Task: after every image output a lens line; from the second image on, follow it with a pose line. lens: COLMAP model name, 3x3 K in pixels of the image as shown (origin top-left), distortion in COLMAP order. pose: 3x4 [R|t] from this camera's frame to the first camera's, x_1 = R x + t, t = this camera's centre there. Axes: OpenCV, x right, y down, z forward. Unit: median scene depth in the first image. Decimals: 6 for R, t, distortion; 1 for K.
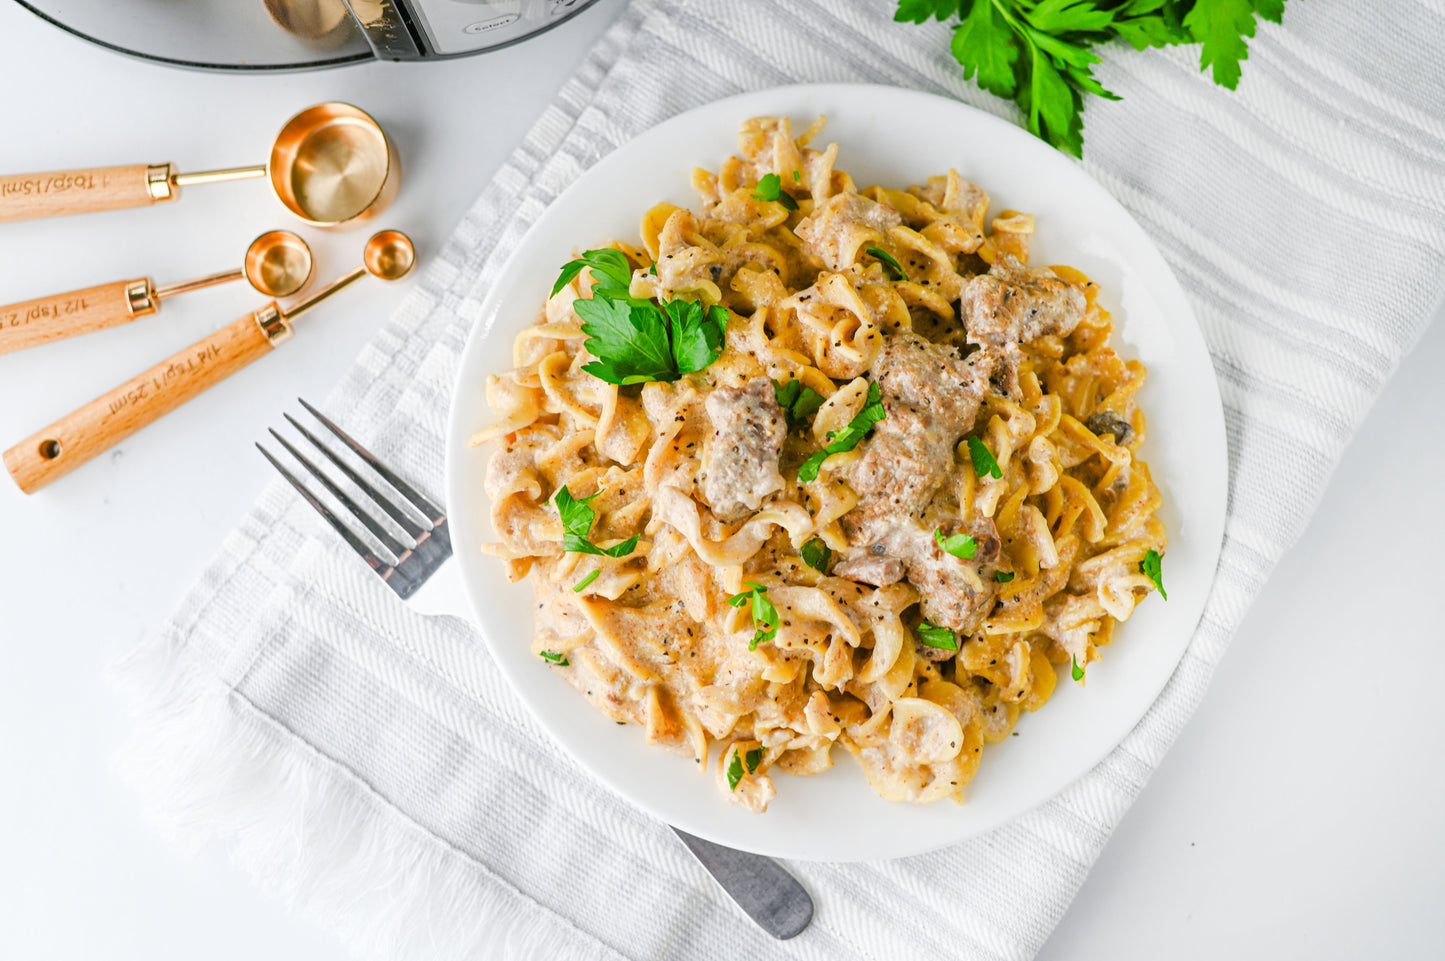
lens RADIAL K [[2229.1, 0, 722.5], [0, 2229.1, 480.5], [0, 0, 1]] dist [-0.139970, 0.034958]
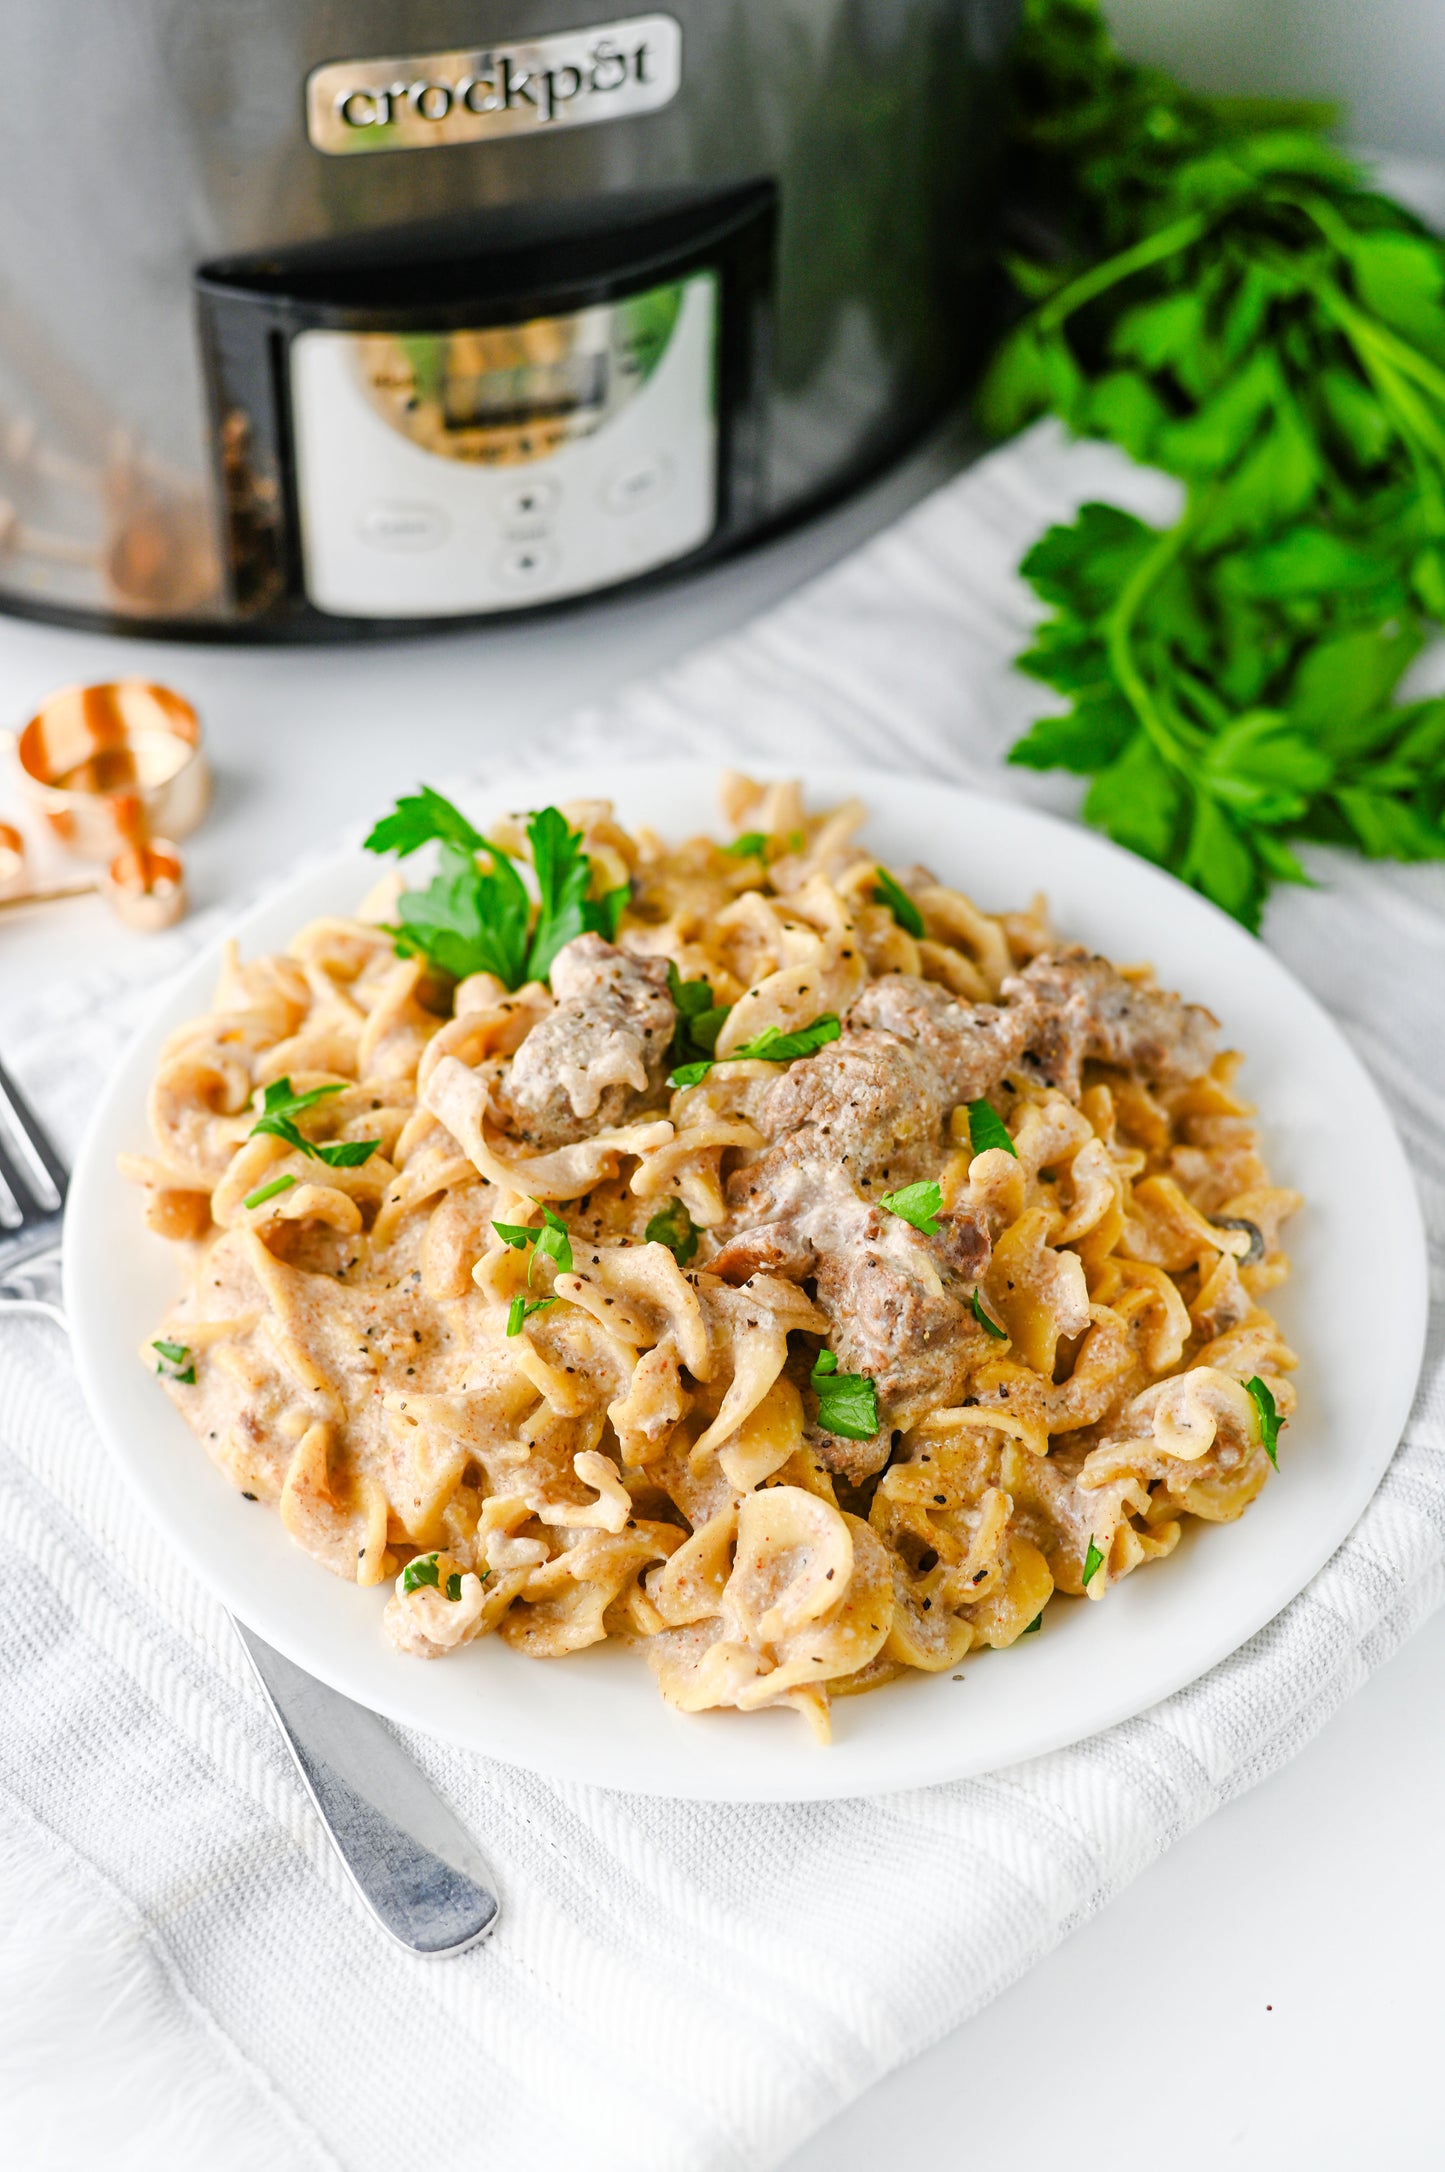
lens RADIAL K [[3408.4, 0, 722.5], [0, 3408.4, 1086.0], [0, 0, 1]] dist [-0.148030, 0.020281]
pose [[0.970165, 0.193976, -0.145440, 0.170766], [-0.242327, 0.757177, -0.606597, 0.517386], [-0.007542, 0.623743, 0.781593, 0.294339]]
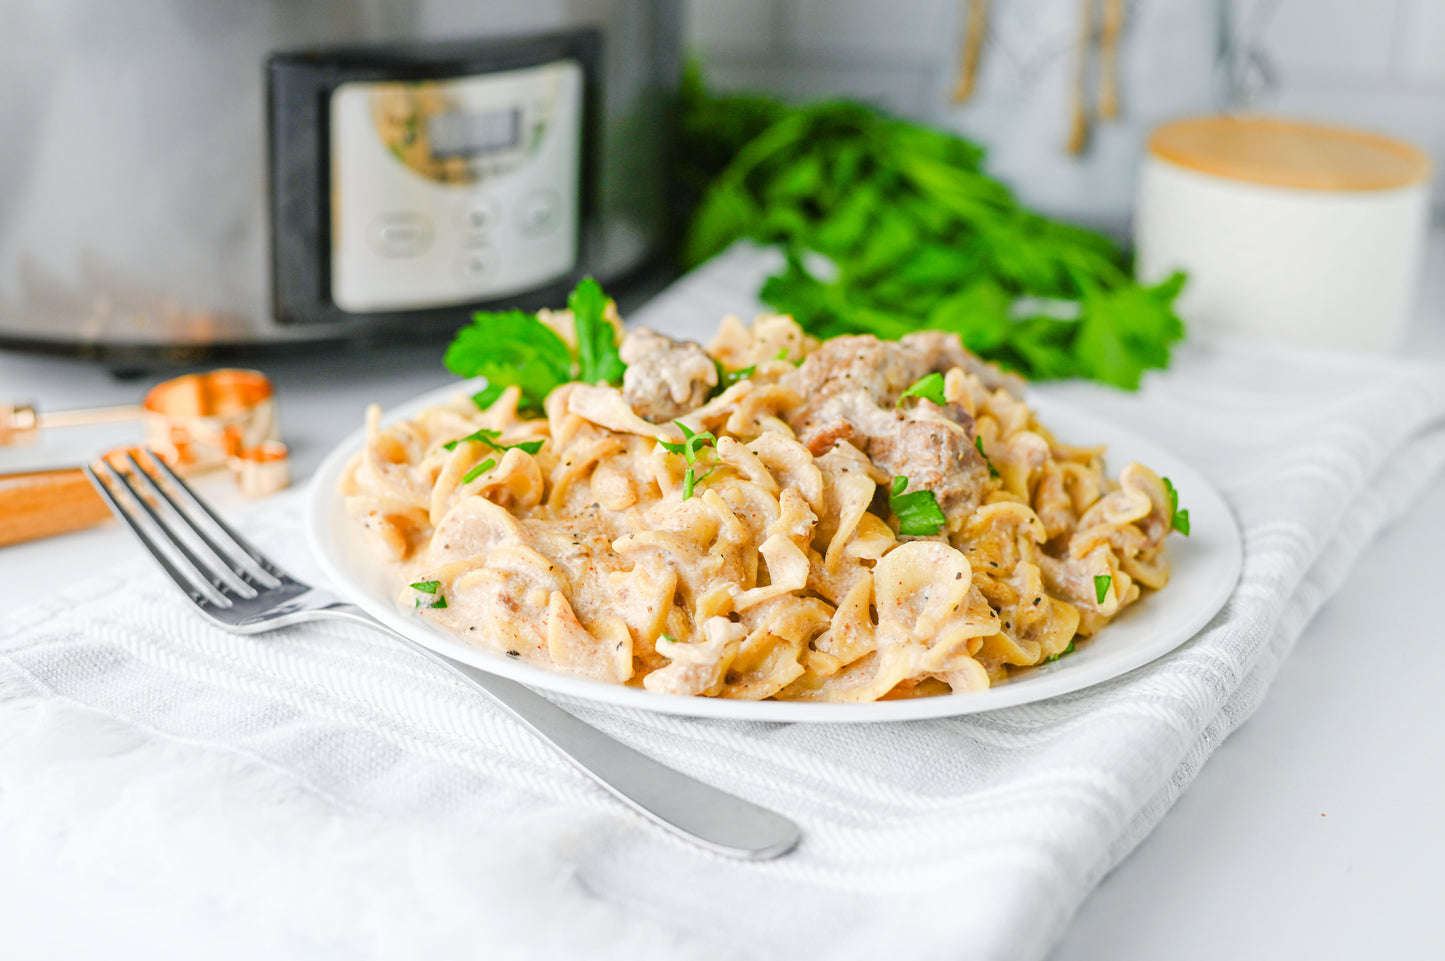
lens RADIAL K [[2267.6, 0, 722.5], [0, 2267.6, 480.5], [0, 0, 1]] dist [-0.148030, 0.020281]
pose [[0.996684, 0.012451, 0.080413, -0.038236], [0.066657, 0.441867, -0.894601, 0.775875], [-0.046671, 0.896994, 0.439572, 0.626086]]
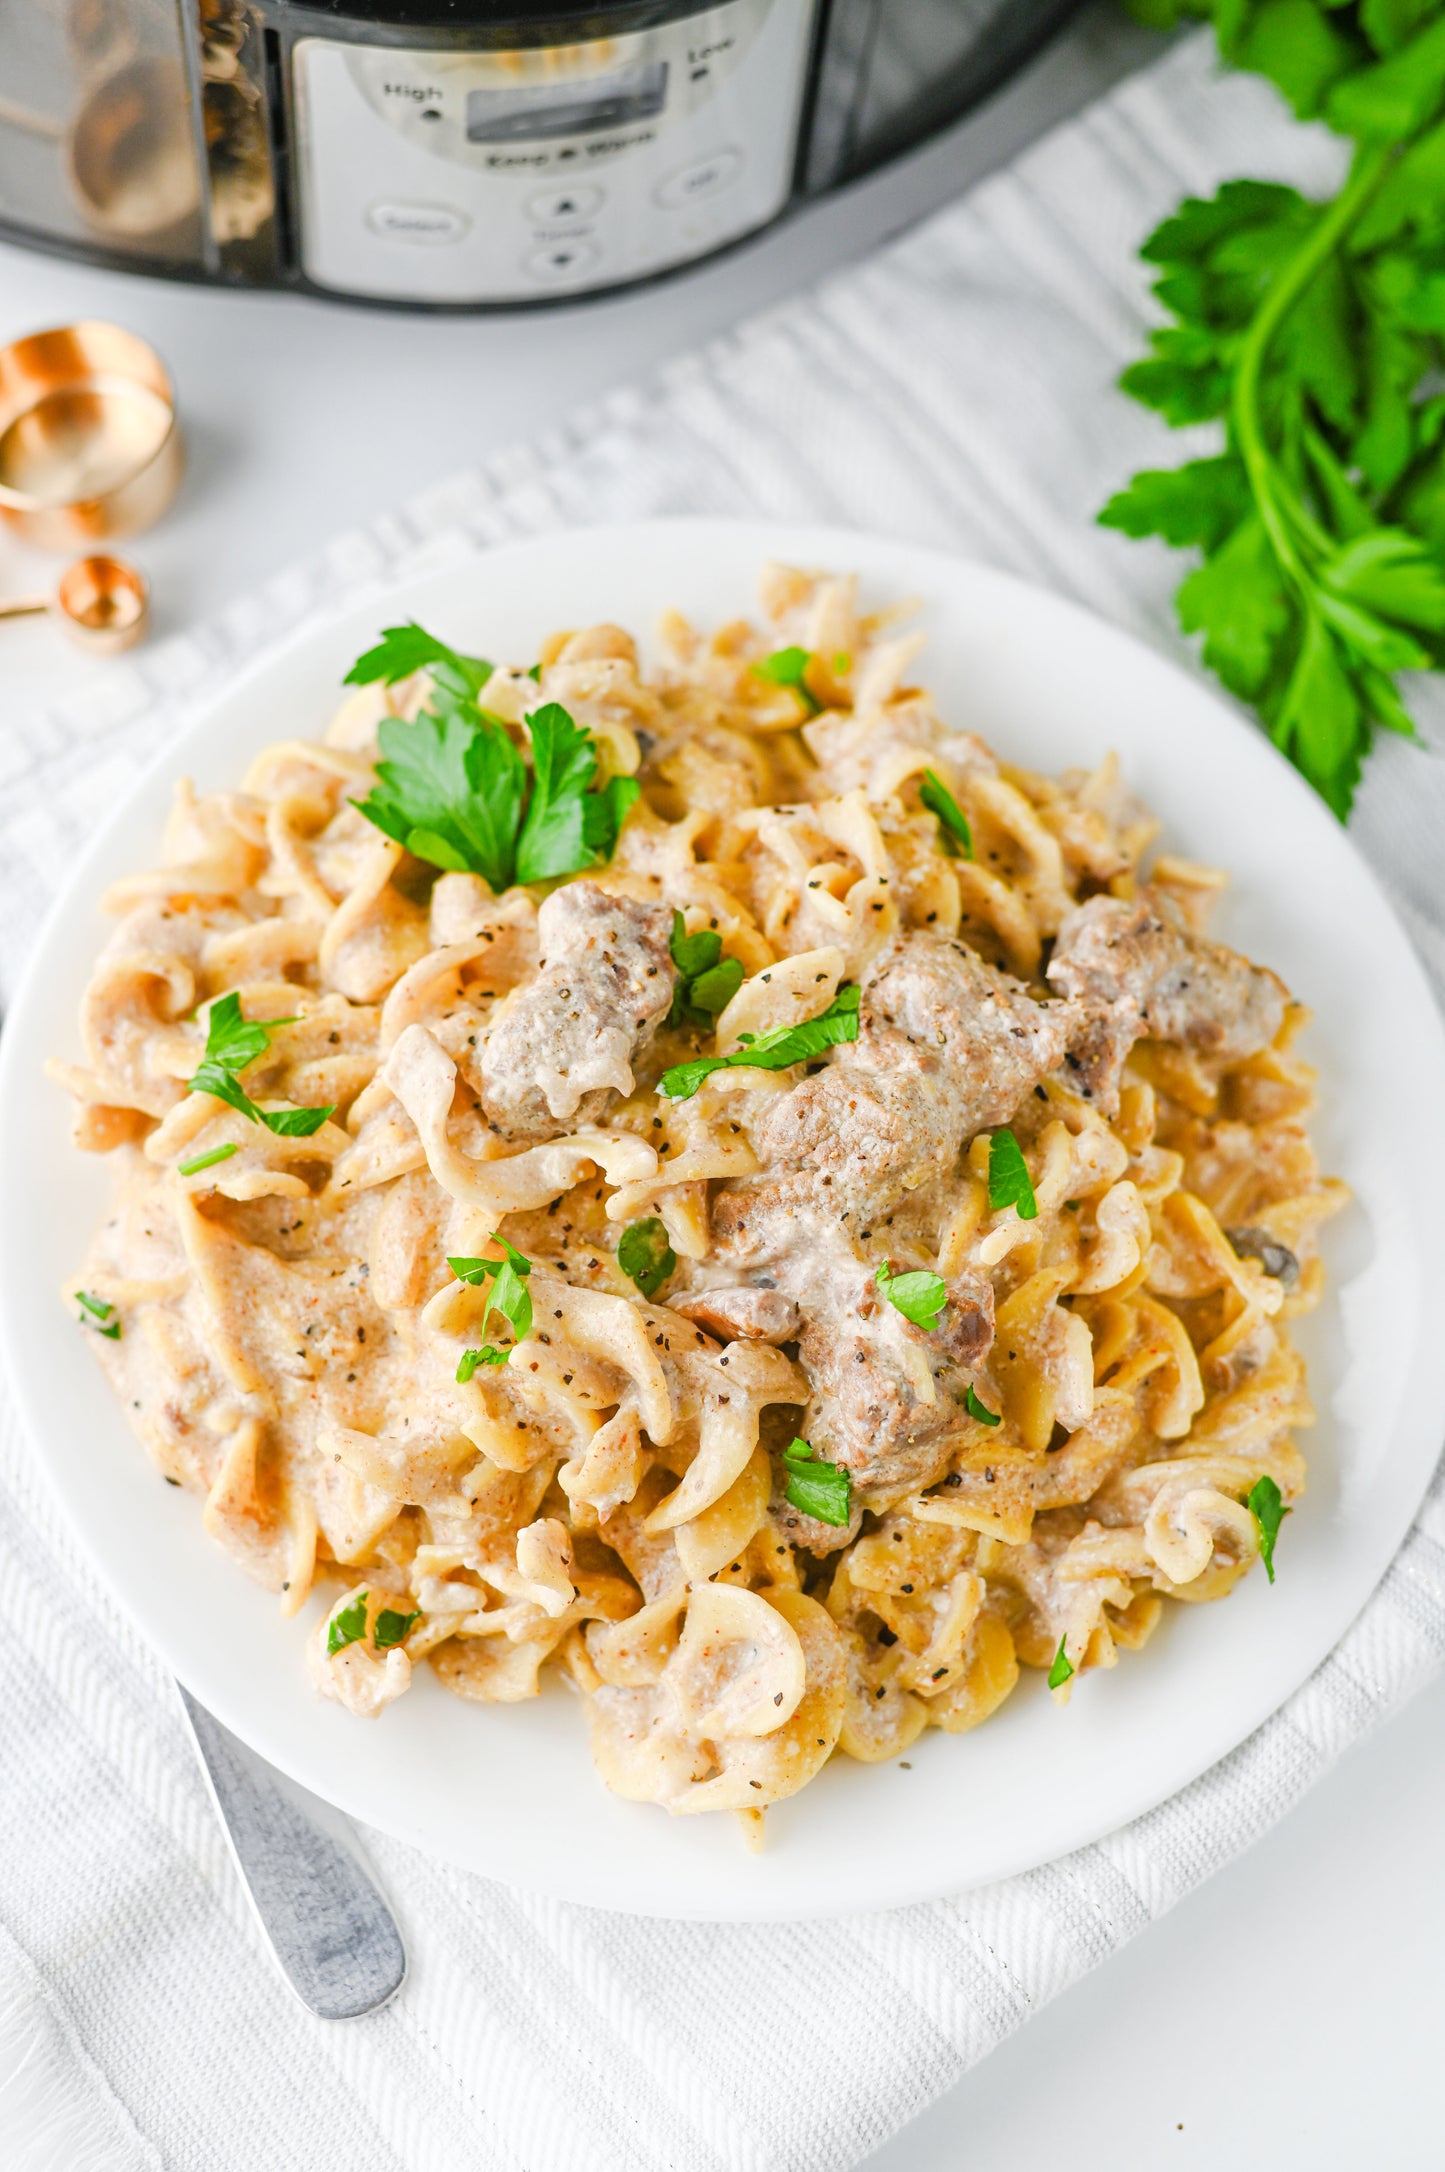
lens RADIAL K [[3408.4, 0, 722.5], [0, 3408.4, 1086.0], [0, 0, 1]] dist [-0.148030, 0.020281]
pose [[0.944927, 0.321471, -0.061396, 0.092855], [-0.324520, 0.896006, -0.303085, 0.225730], [-0.042422, 0.306317, 0.950984, 0.237873]]
